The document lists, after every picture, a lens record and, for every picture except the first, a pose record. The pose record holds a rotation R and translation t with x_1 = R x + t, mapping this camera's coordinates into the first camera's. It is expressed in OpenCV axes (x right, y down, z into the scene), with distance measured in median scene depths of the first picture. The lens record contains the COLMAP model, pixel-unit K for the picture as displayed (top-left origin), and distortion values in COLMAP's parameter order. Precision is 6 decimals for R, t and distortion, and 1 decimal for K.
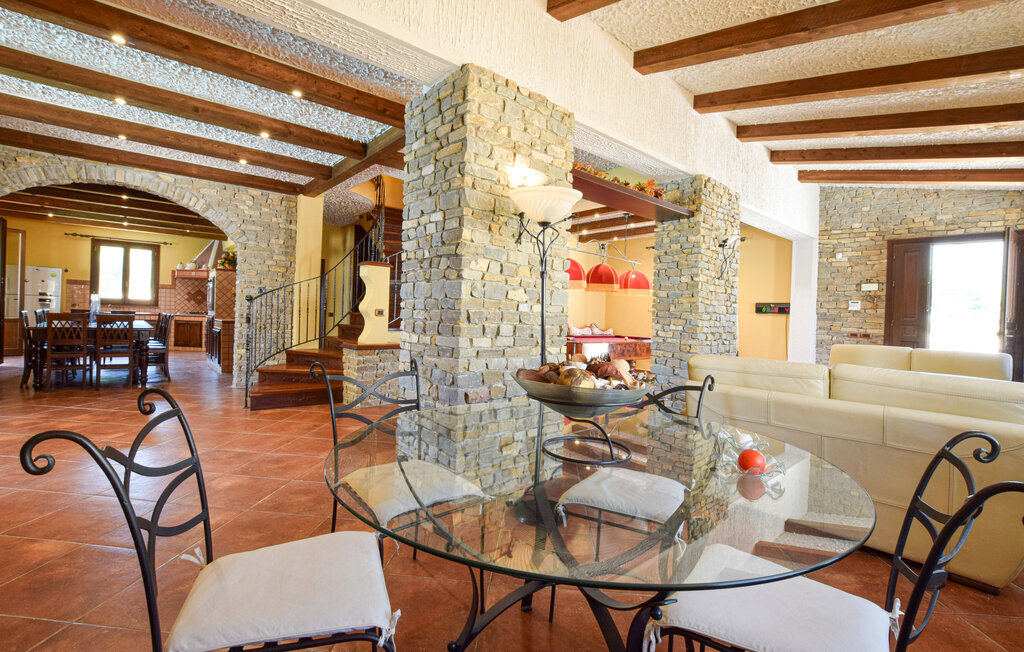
lens RADIAL K [[465.2, 0, 519.8], [0, 465.2, 322.8], [0, 0, 1]] dist [-0.034122, 0.001865]
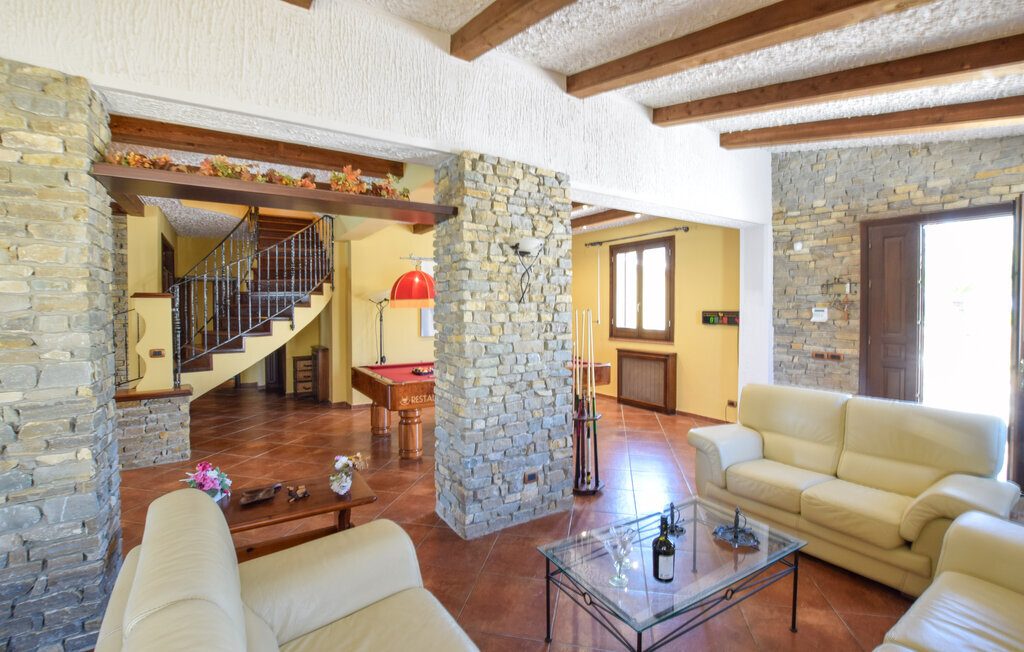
lens RADIAL K [[465.2, 0, 511.4], [0, 465.2, 320.0], [0, 0, 1]] dist [-0.034122, 0.001865]
pose [[0.989969, -0.034376, -0.137043, 0.353350], [0.035224, 0.999372, 0.003764, -0.049369], [0.136827, -0.008553, 0.990558, 0.220348]]
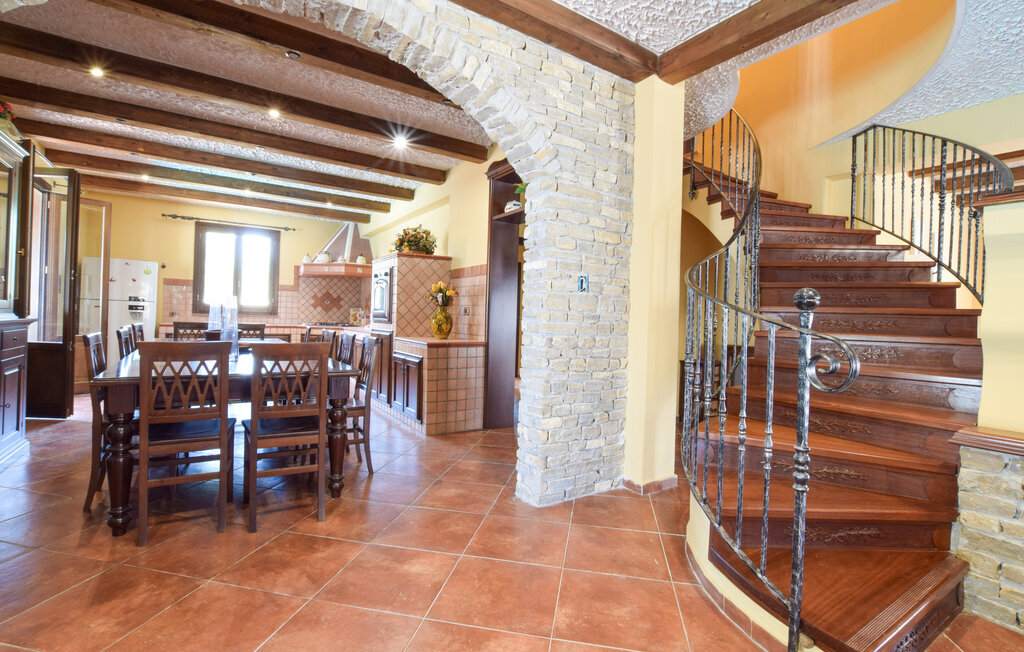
lens RADIAL K [[465.2, 0, 508.7], [0, 465.2, 321.9], [0, 0, 1]] dist [-0.034122, 0.001865]
pose [[0.991725, -0.002934, -0.128349, -0.532026], [0.001758, 0.999955, -0.009271, -0.027422], [0.128370, 0.008969, 0.991686, 0.504061]]
